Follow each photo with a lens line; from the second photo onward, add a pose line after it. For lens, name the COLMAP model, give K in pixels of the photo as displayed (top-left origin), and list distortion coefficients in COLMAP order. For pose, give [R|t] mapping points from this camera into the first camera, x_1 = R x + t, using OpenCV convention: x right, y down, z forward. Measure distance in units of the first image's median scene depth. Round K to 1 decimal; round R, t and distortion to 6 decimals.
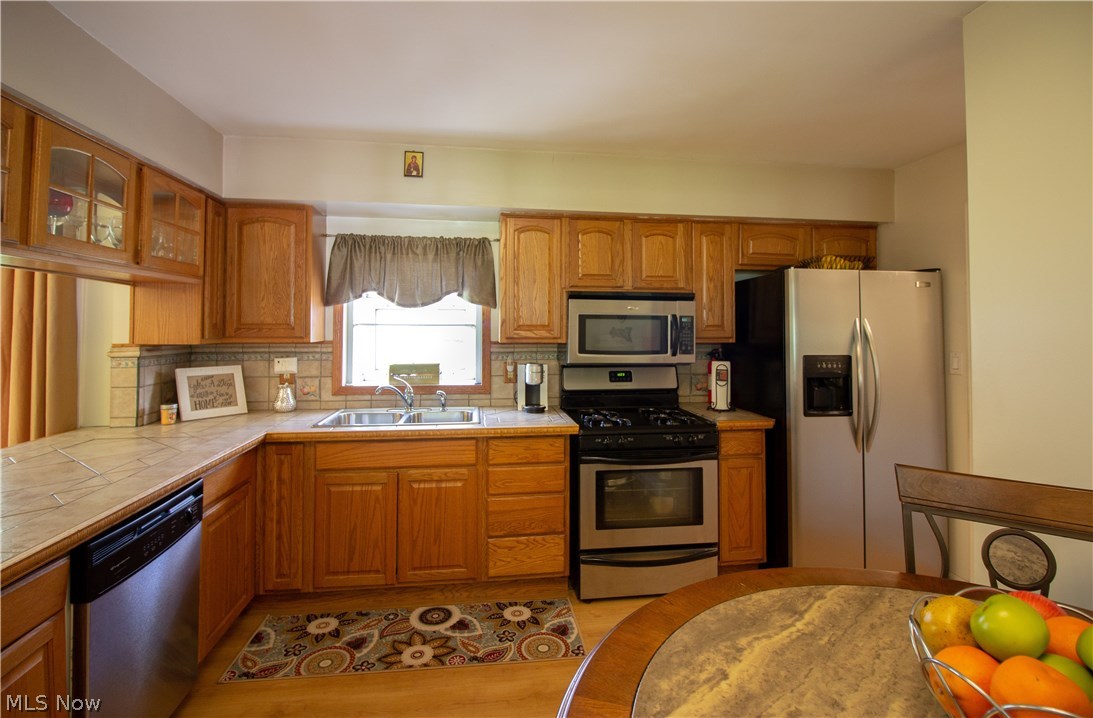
lens RADIAL K [[512.7, 0, 550.0], [0, 512.7, 320.7], [0, 0, 1]] dist [-0.002536, -0.000774]
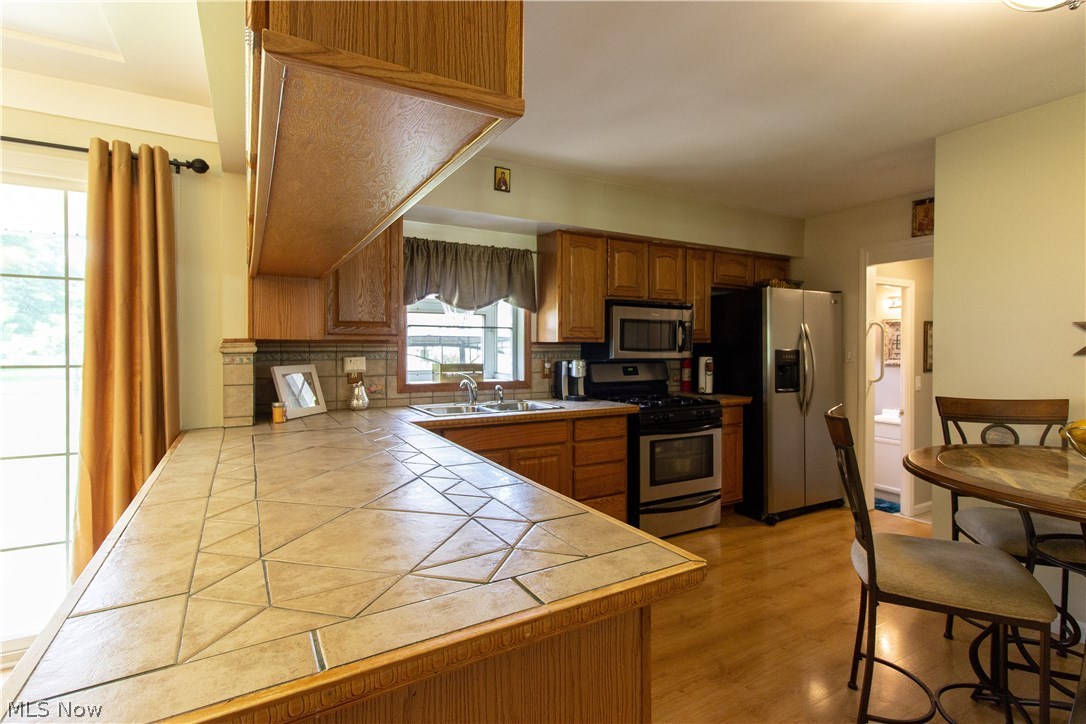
lens RADIAL K [[518.9, 0, 543.1], [0, 518.9, 356.7], [0, 0, 1]] dist [0.017445, 0.000218]
pose [[0.931350, -0.009004, 0.364013, -0.555180], [-0.004135, 0.999368, 0.035300, 0.035096], [-0.364101, -0.034382, 0.930725, -0.086229]]
